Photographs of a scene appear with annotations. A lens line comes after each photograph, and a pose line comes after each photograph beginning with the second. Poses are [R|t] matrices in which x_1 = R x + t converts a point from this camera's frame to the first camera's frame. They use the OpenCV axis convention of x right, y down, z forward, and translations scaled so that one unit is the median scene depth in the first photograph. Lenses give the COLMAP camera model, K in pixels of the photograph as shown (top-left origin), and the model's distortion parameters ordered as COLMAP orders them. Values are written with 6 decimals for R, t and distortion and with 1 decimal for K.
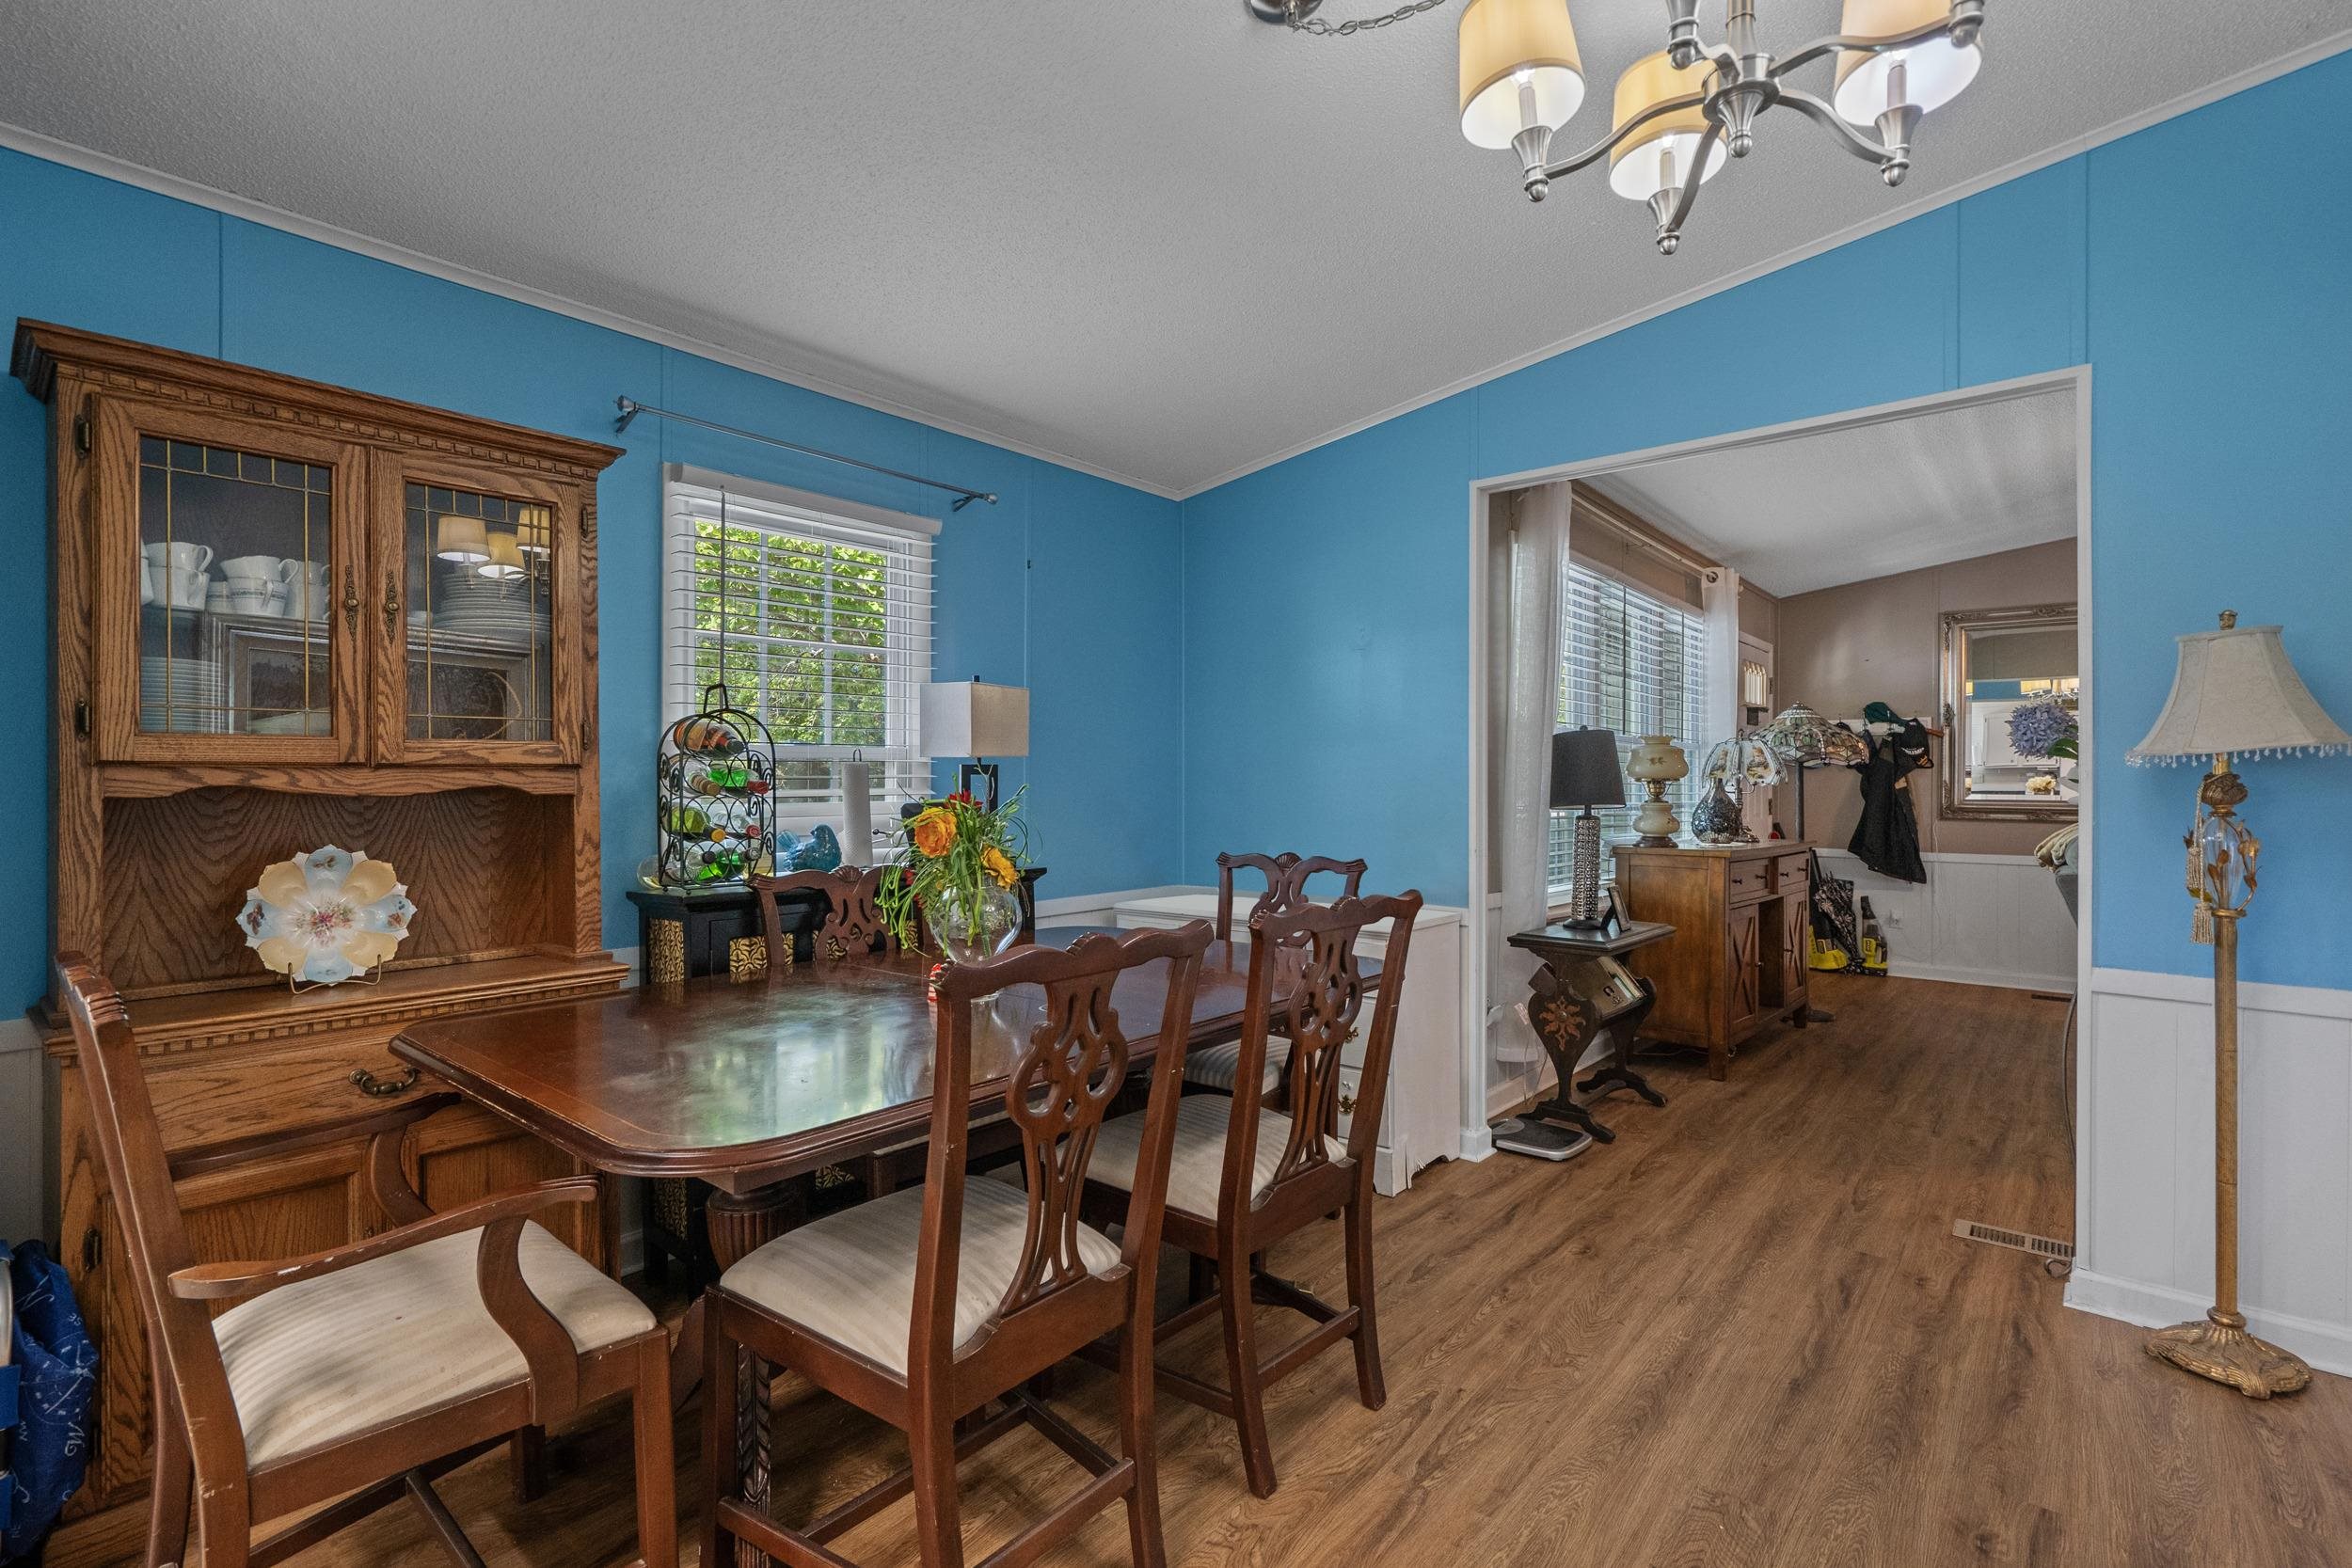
lens RADIAL K [[1078.8, 0, 1178.5], [0, 1078.8, 785.0], [0, 0, 1]] dist [-0.005365, -0.000480]
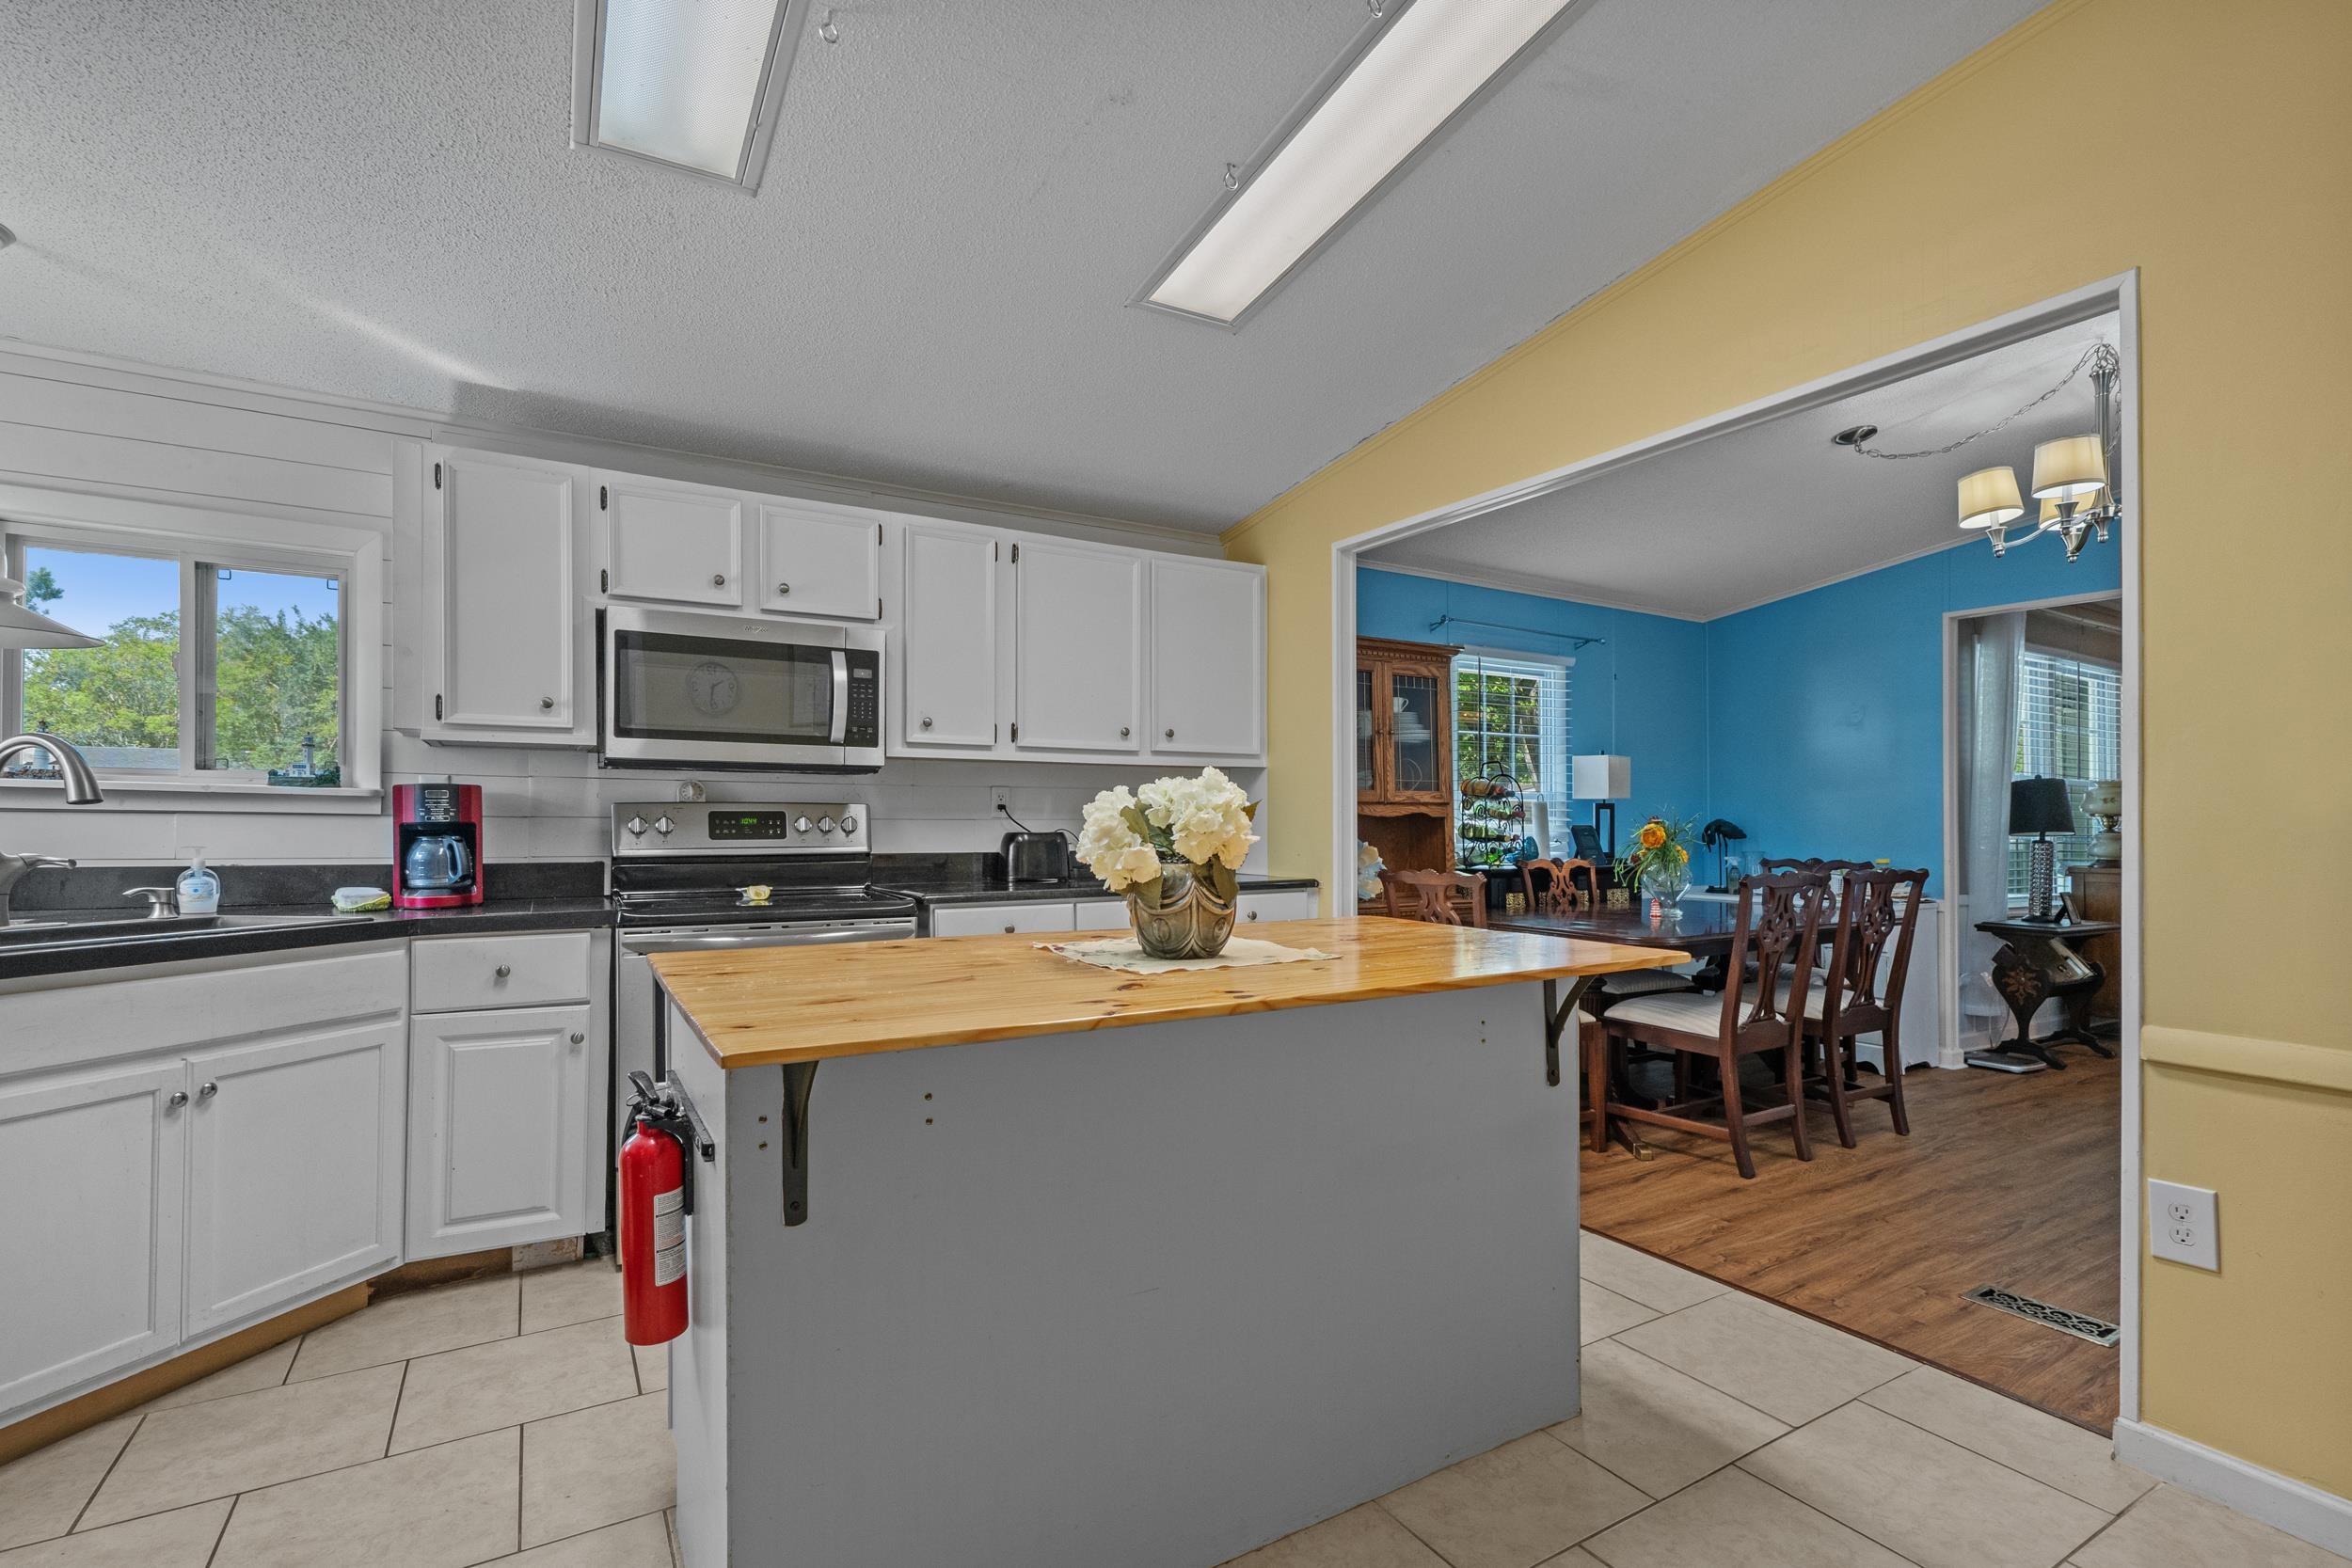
lens RADIAL K [[1078.8, 0, 1166.2], [0, 1078.8, 798.8], [0, 0, 1]] dist [-0.005365, -0.000480]
pose [[0.944636, 0.000547, -0.328120, -0.238247], [-0.007918, 0.999745, -0.021127, 0.013211], [0.328025, 0.022555, 0.944400, -0.697611]]
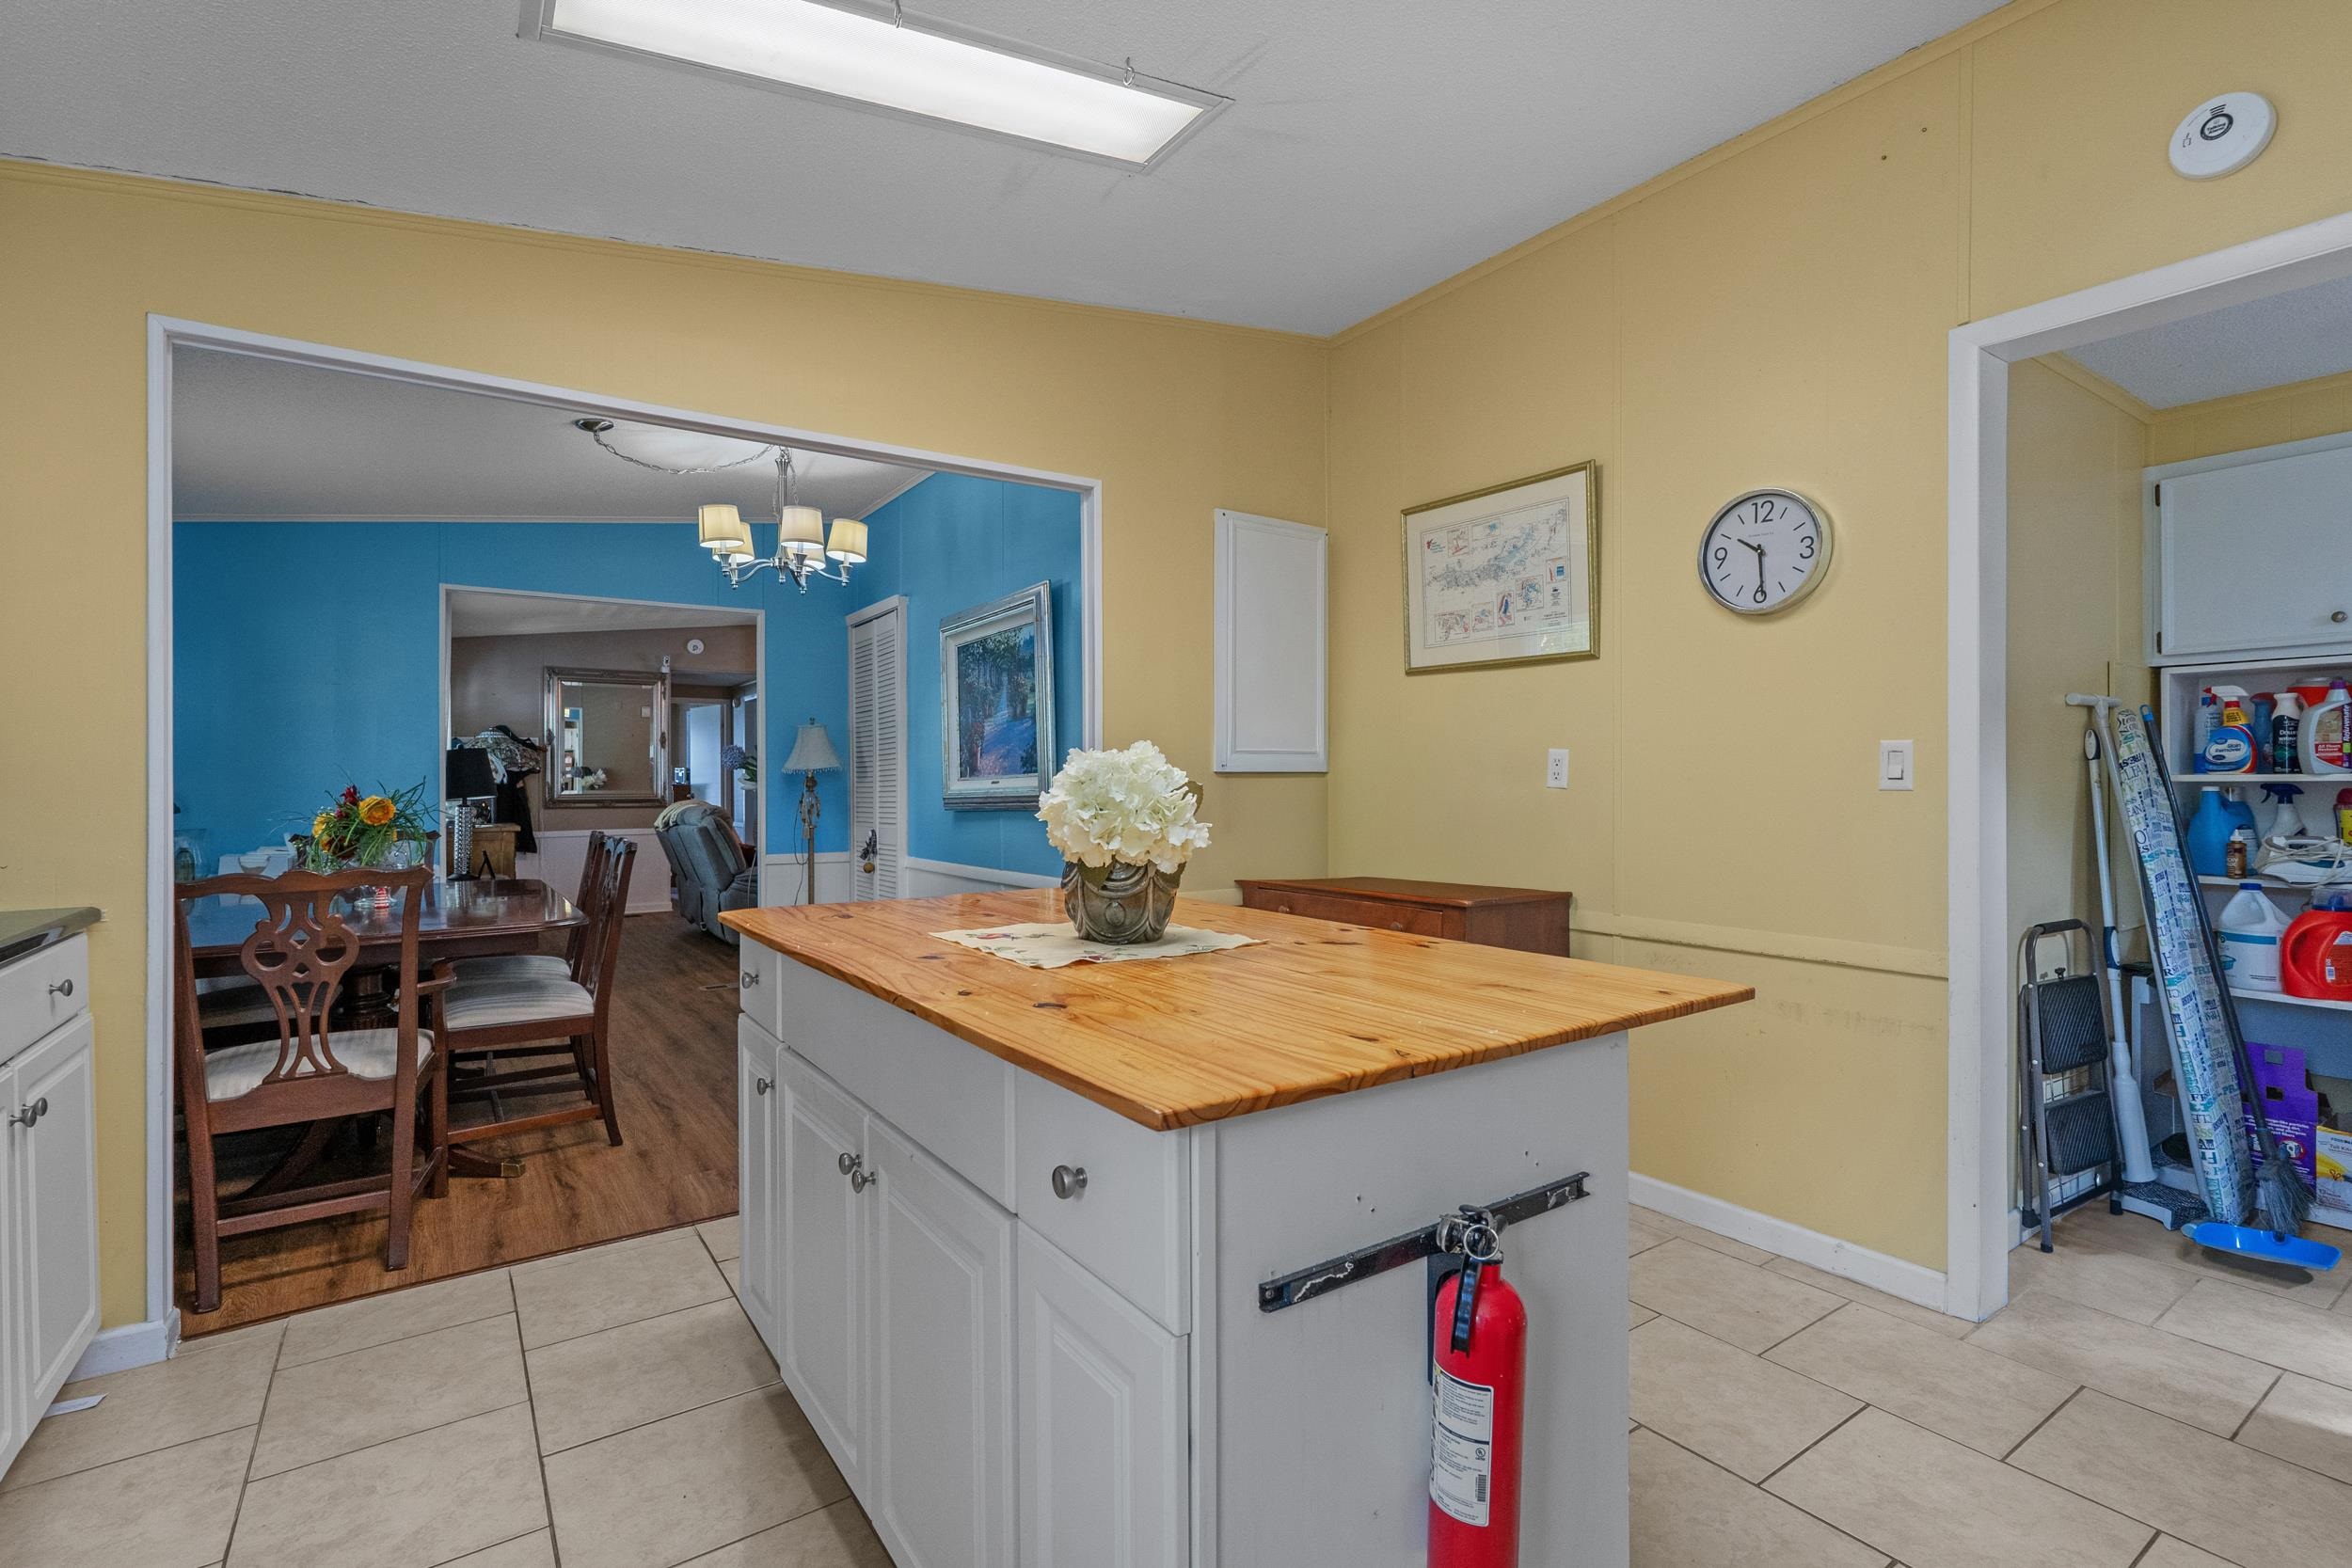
lens RADIAL K [[1078.8, 0, 1172.1], [0, 1078.8, 781.5], [0, 0, 1]] dist [-0.005365, -0.000480]
pose [[0.263620, -0.006671, 0.964603, -0.855474], [0.012540, 0.999915, 0.003488, 0.001874], [-0.964545, 0.011177, 0.263682, -0.362751]]
